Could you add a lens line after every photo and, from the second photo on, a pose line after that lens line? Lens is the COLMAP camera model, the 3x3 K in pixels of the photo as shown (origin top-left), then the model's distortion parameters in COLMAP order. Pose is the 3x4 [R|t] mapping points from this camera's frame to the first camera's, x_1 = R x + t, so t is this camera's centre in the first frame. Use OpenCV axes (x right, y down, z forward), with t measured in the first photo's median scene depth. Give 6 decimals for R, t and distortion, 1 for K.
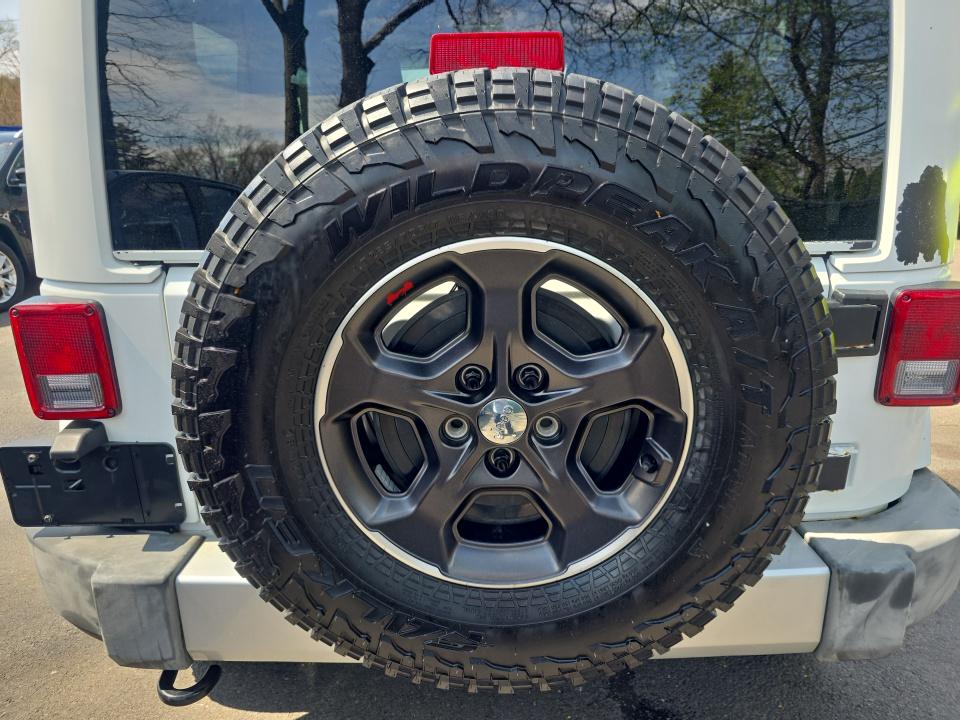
lens RADIAL K [[659.4, 0, 480.9], [0, 659.4, 367.4], [0, 0, 1]] dist [0.015606, -0.004138]
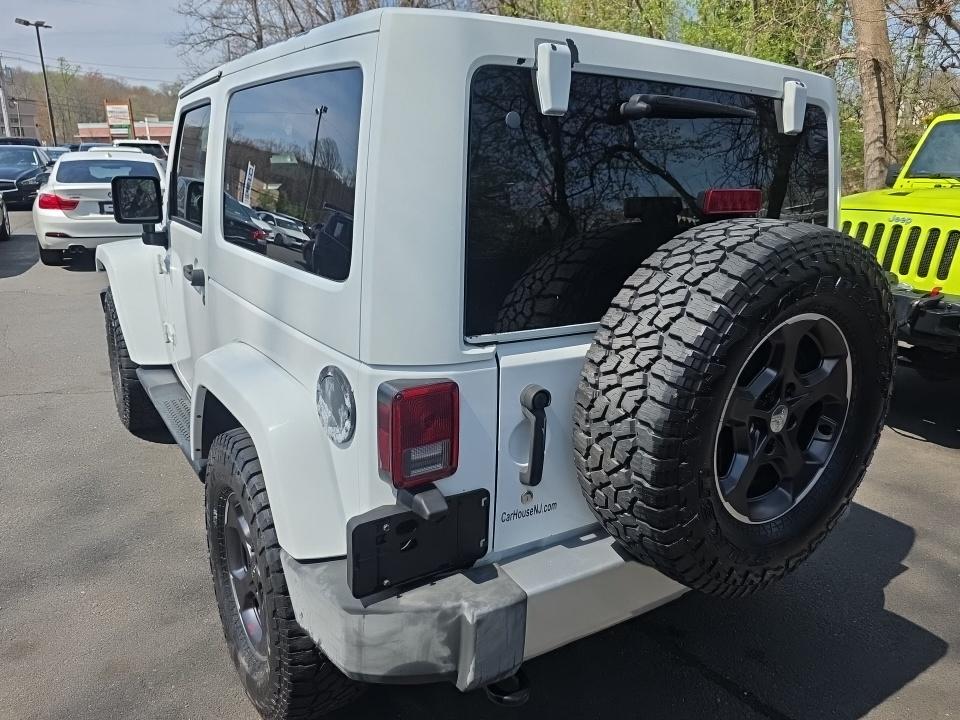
lens RADIAL K [[694.6, 0, 476.6], [0, 694.6, 357.3], [0, 0, 1]] dist [0.036762, -0.018440]
pose [[0.839488, -0.114270, 0.531228, -1.475970], [0.133665, 0.991025, 0.001947, -0.167546], [-0.526682, 0.069371, 0.847227, -0.108795]]
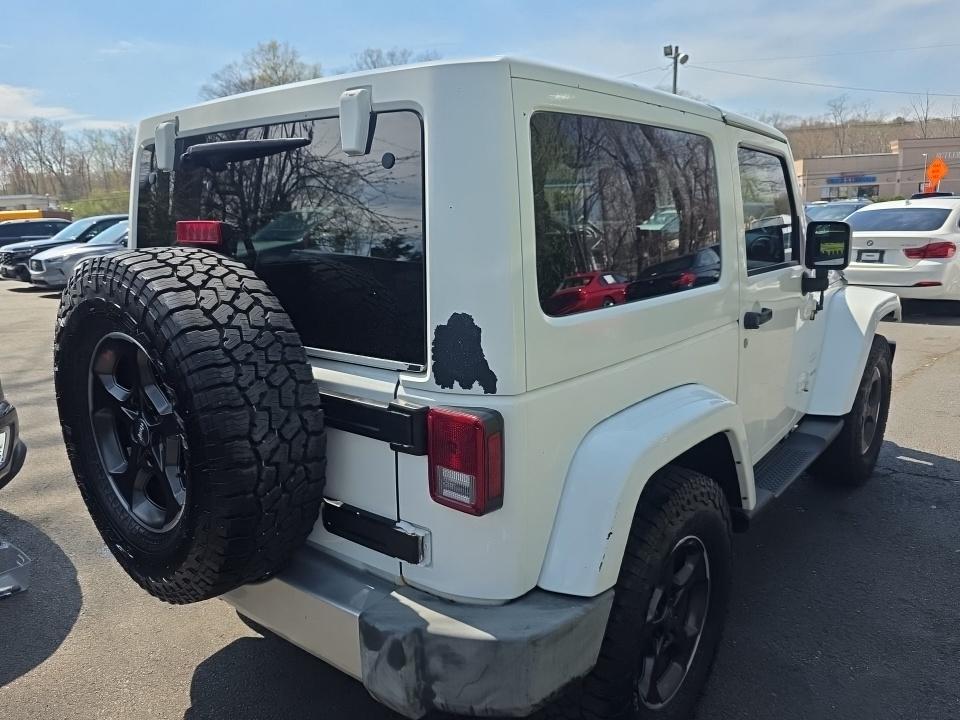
lens RADIAL K [[694.6, 0, 476.7], [0, 694.6, 355.3], [0, 0, 1]] dist [0.036762, -0.018440]
pose [[0.766405, 0.136534, -0.627680, 1.821423], [-0.193948, 0.980731, -0.023483, -0.240392], [0.612379, 0.139734, 0.778117, 0.029479]]
